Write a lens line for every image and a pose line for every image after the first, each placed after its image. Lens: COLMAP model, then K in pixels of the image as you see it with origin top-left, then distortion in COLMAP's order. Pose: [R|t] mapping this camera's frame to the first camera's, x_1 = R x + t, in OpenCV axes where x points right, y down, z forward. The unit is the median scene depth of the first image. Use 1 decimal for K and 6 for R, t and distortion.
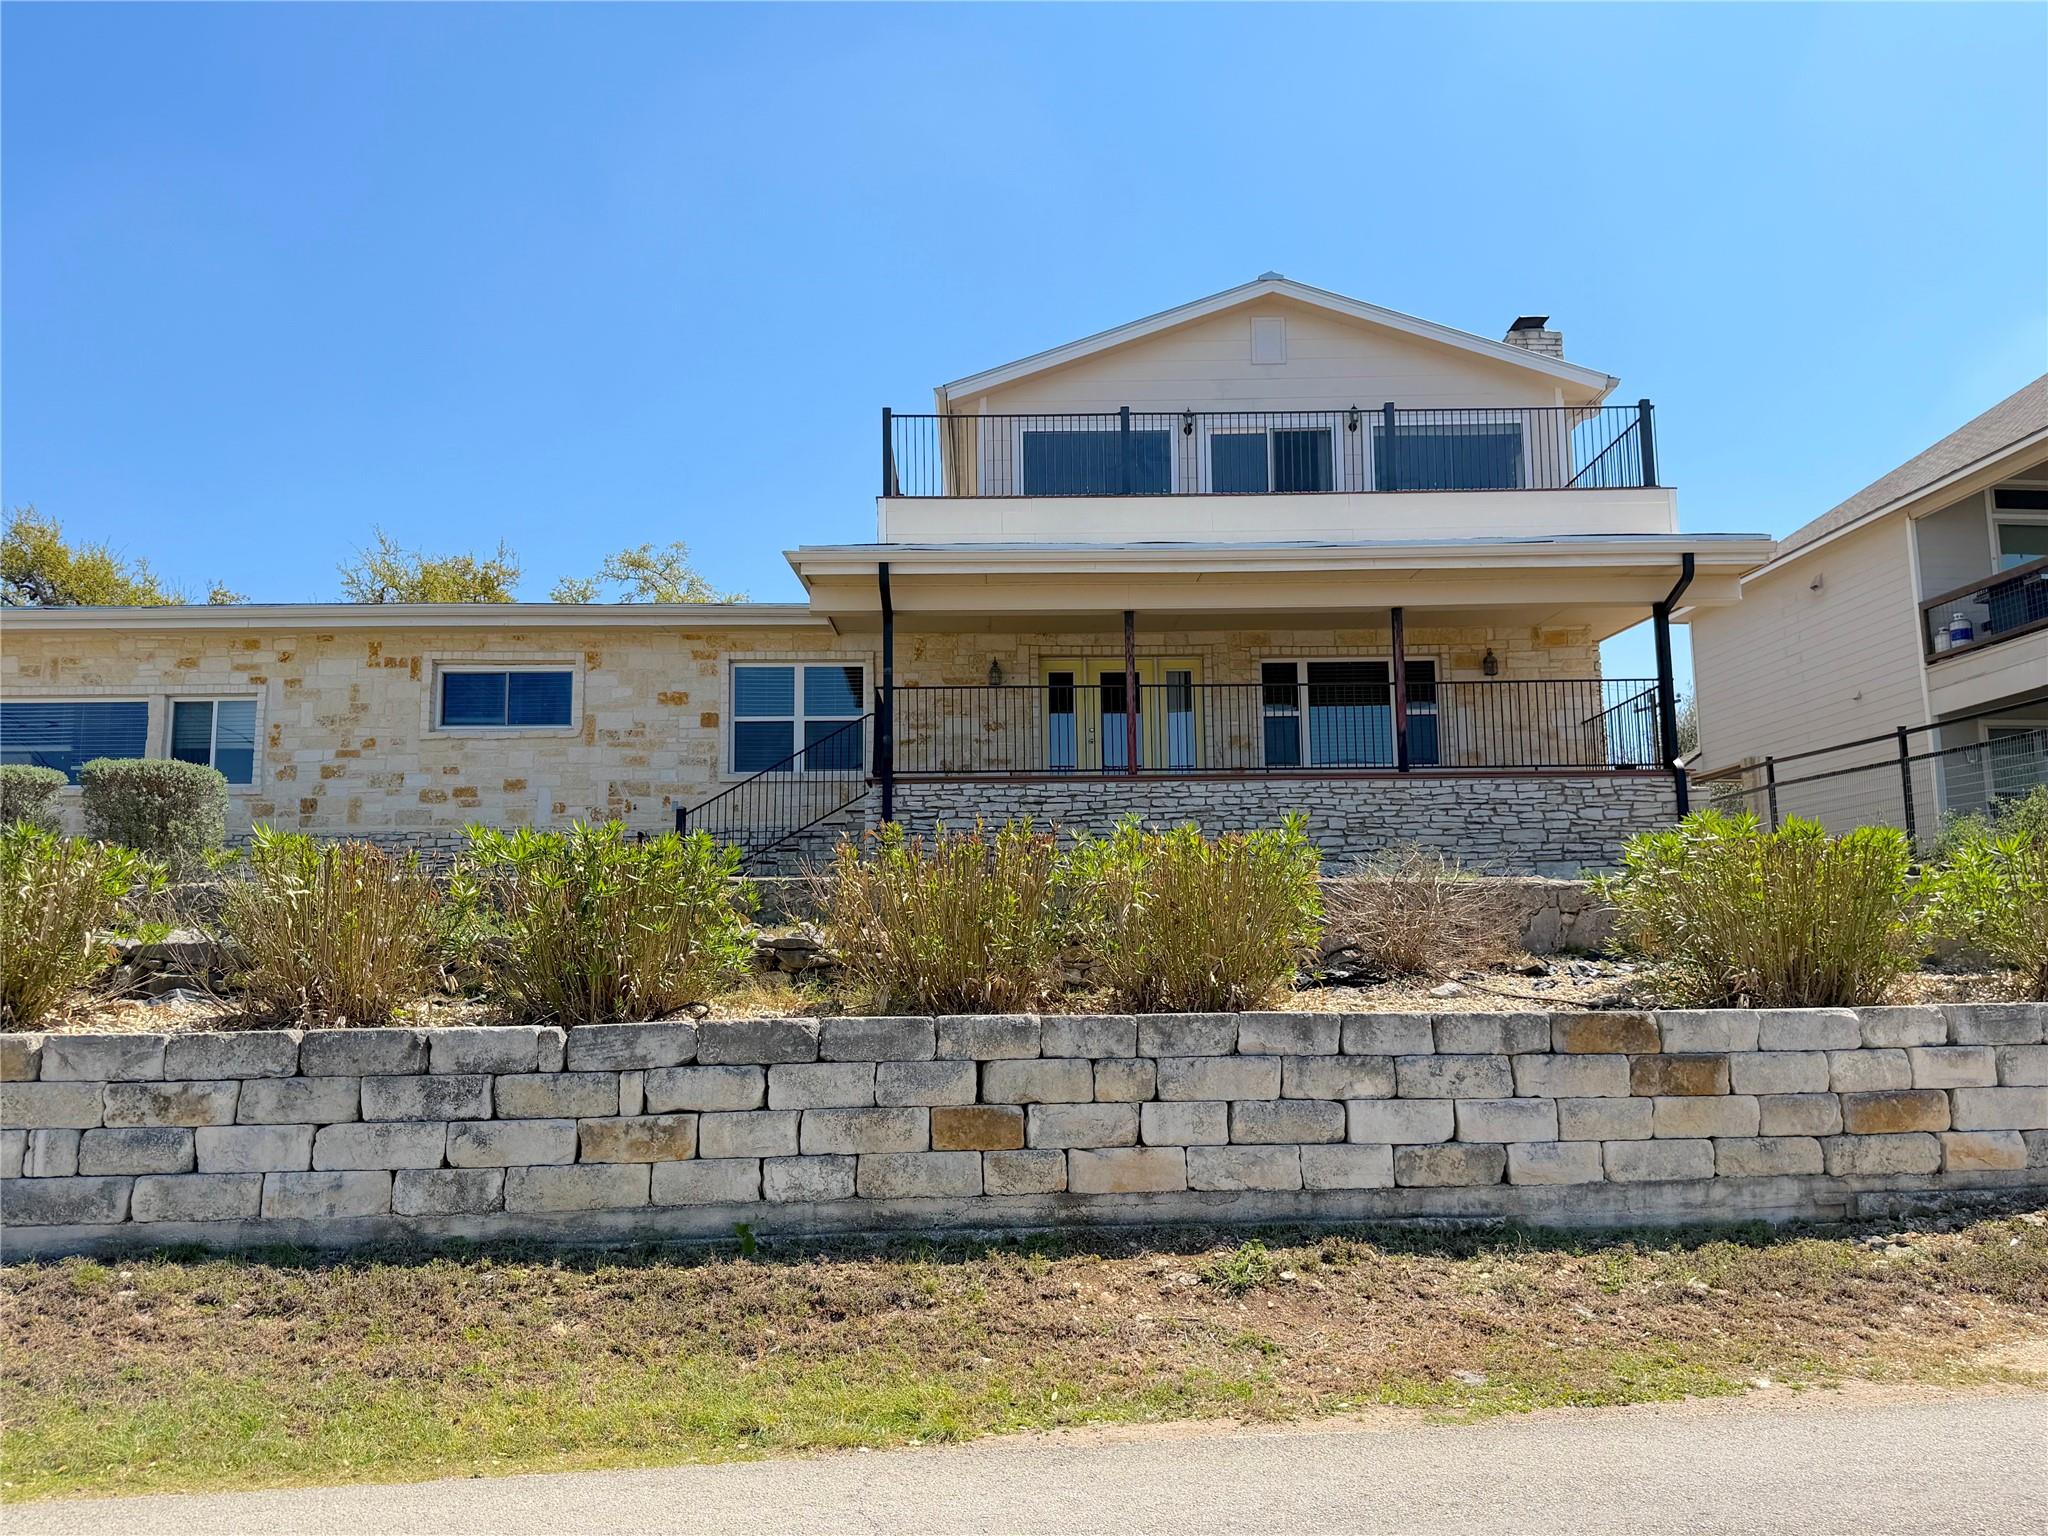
lens RADIAL K [[1496.3, 0, 1024.0], [0, 1496.3, 768.0], [0, 0, 1]] dist [0.107749, -0.229319]
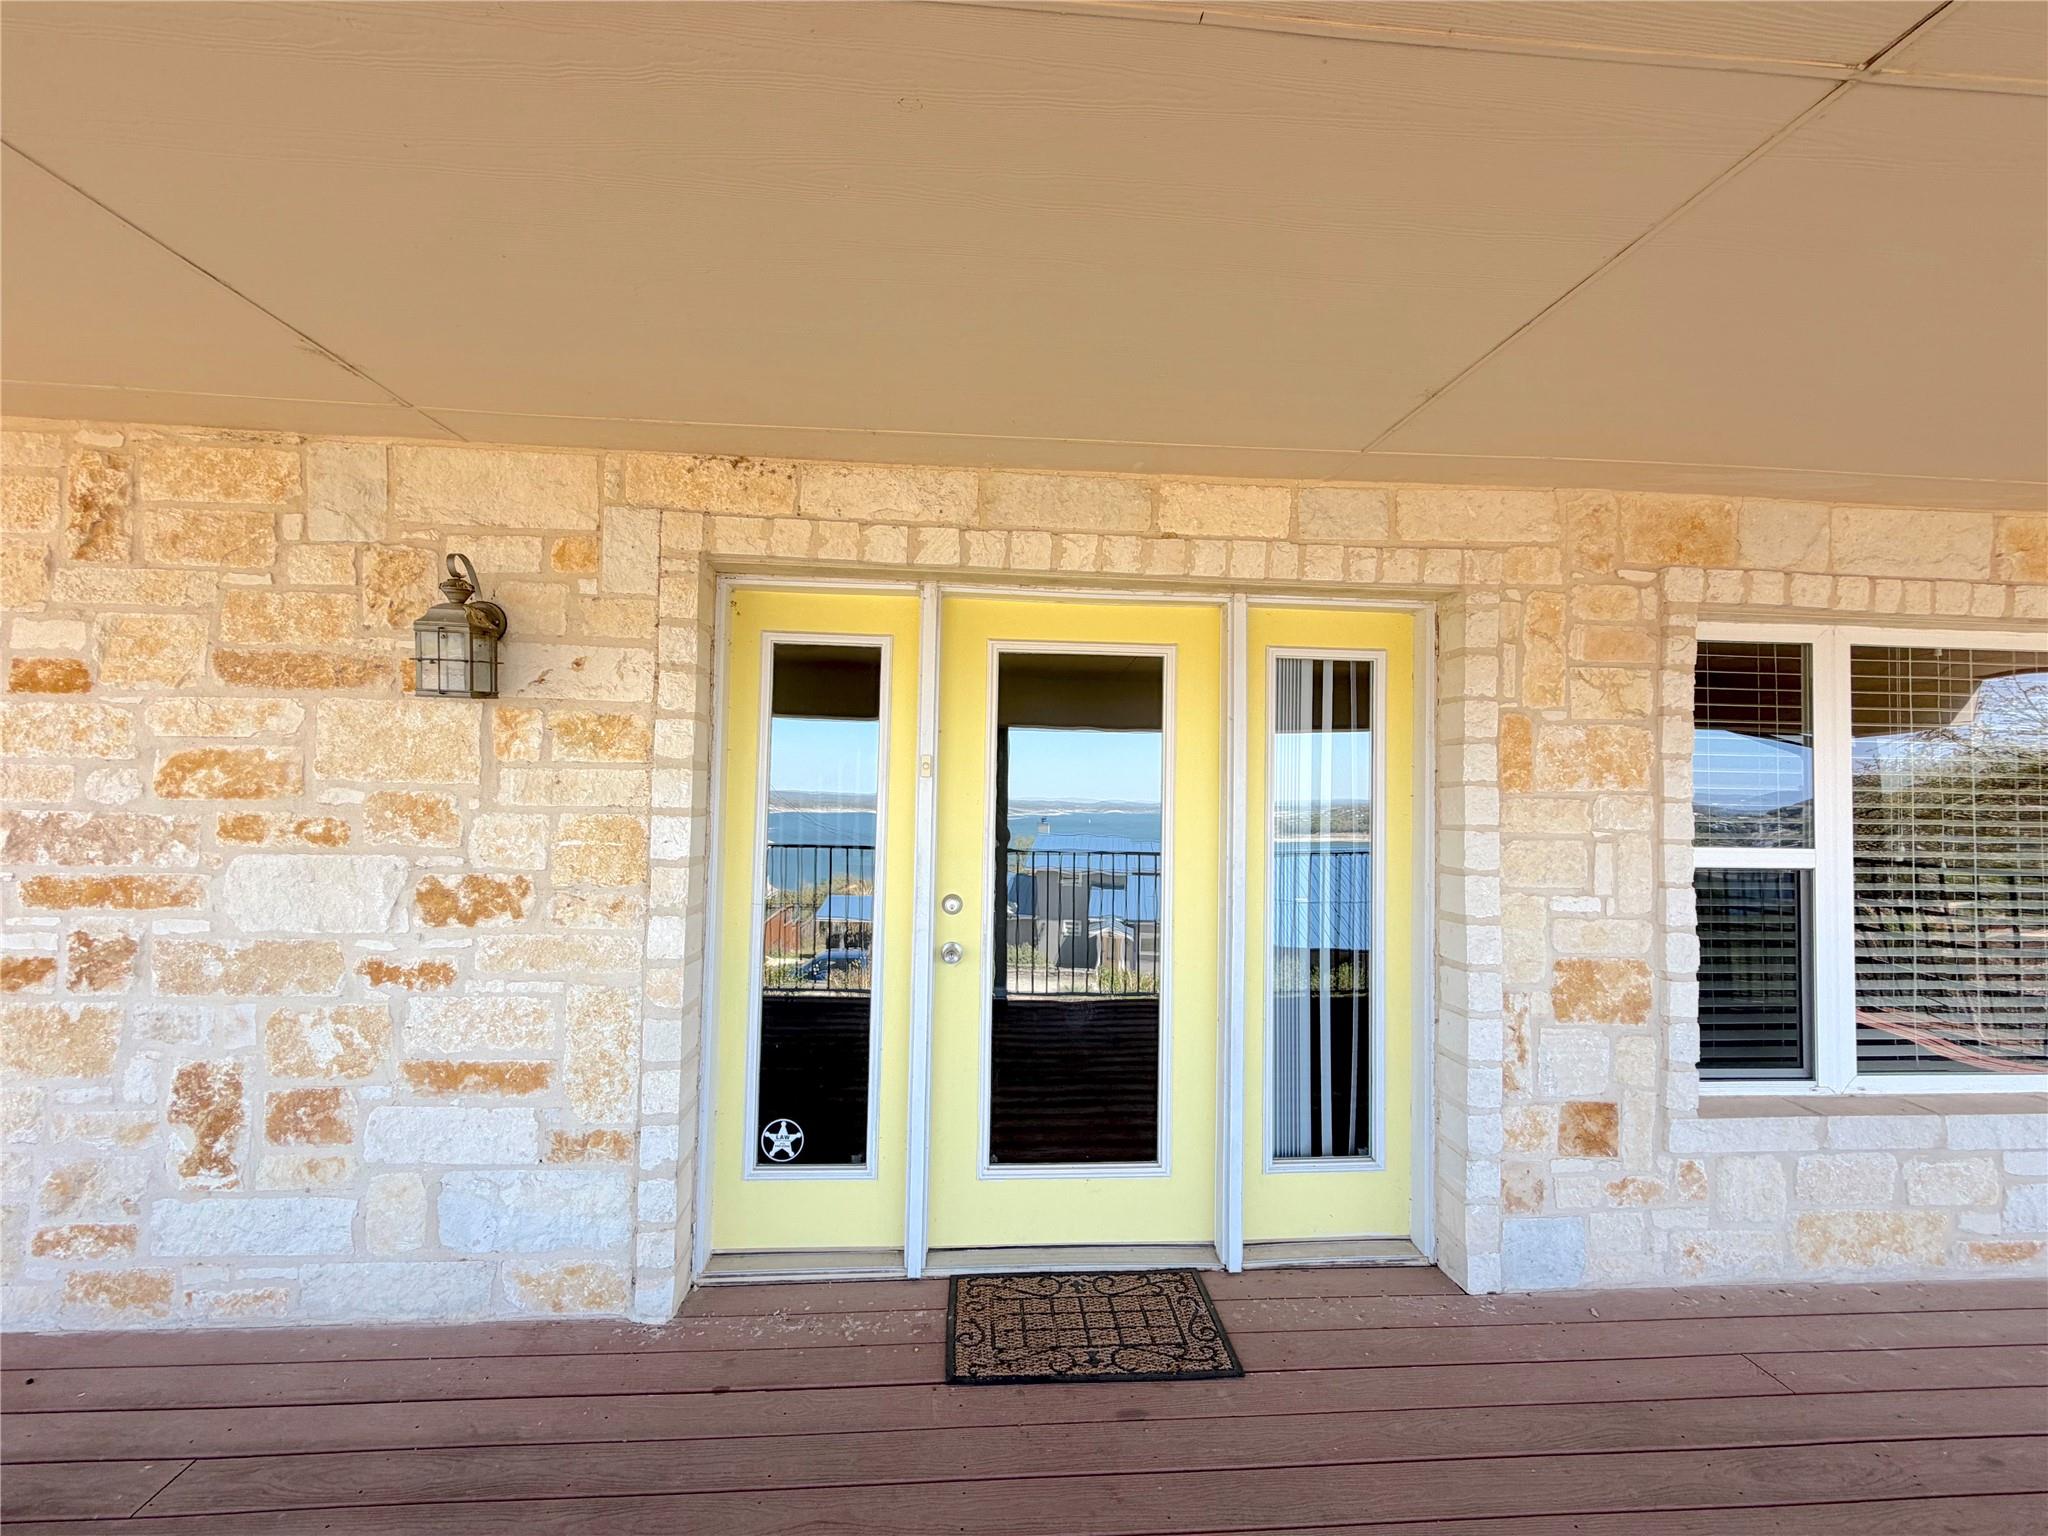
lens RADIAL K [[821.5, 0, 1024.0], [0, 821.5, 768.0], [0, 0, 1]] dist [0.000200, -0.000214]
pose [[0.998849, 0.035897, 0.031797, 0.052648], [-0.039479, 0.991952, 0.120302, -0.063381], [-0.027223, -0.121419, 0.992228, 0.900345]]
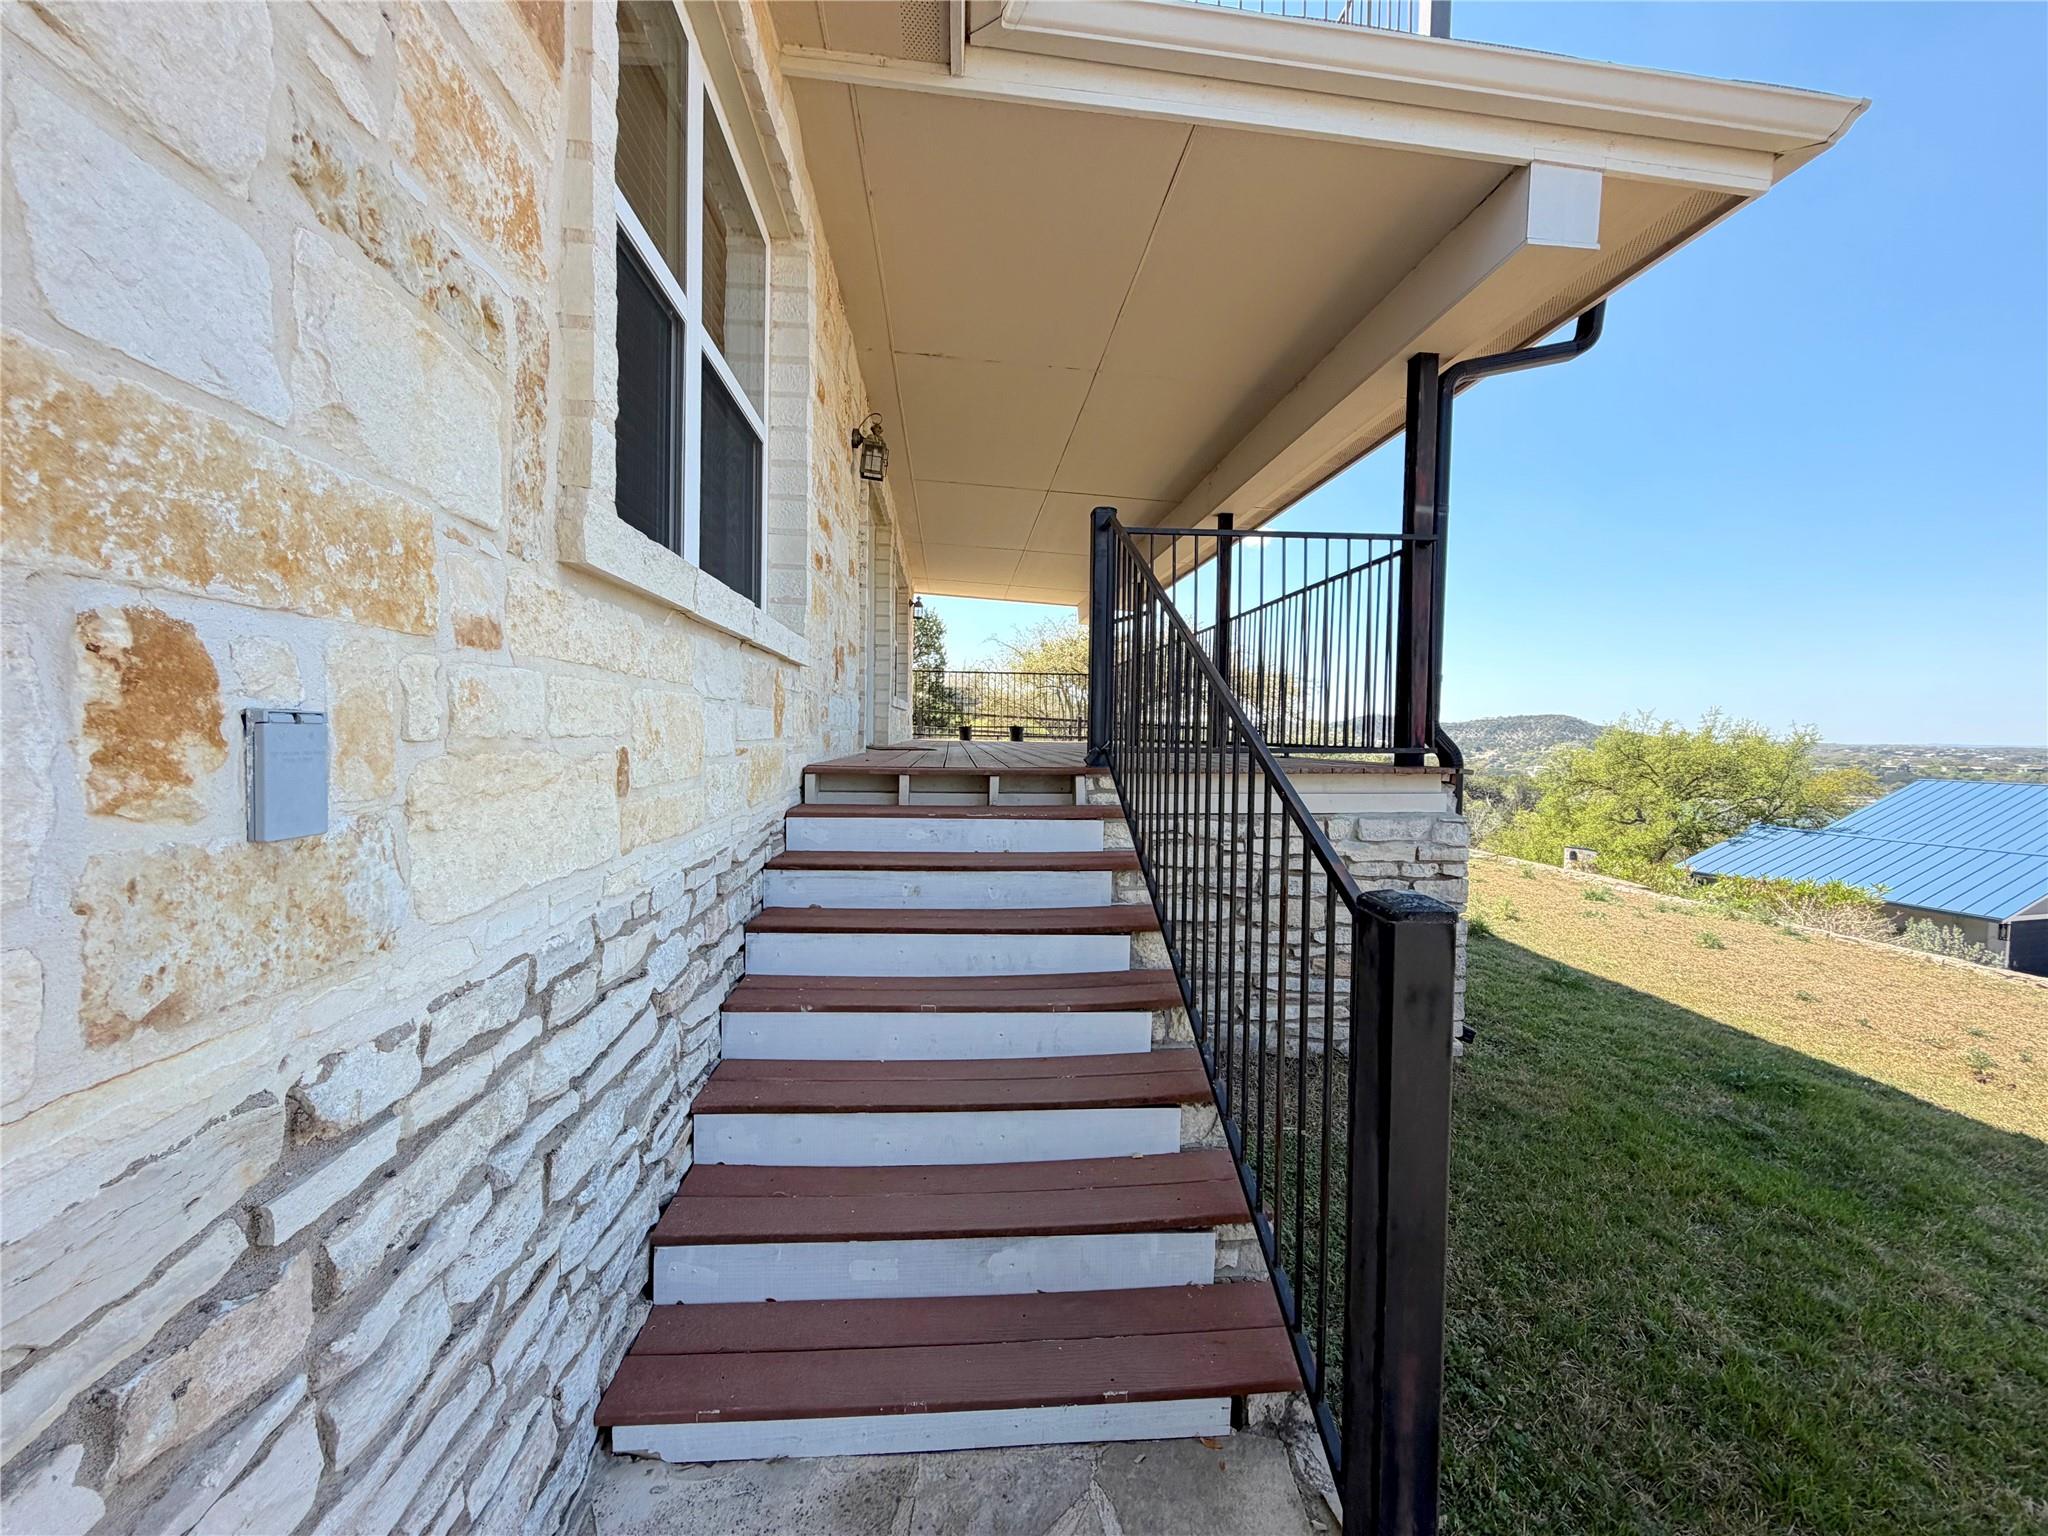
lens RADIAL K [[821.5, 0, 1024.0], [0, 821.5, 768.0], [0, 0, 1]] dist [0.000200, -0.000214]
pose [[-0.048308, -0.029195, 0.998406, -0.272180], [-0.164275, 0.986193, 0.020889, 0.018242], [-0.985231, -0.163004, -0.052437, 0.964569]]
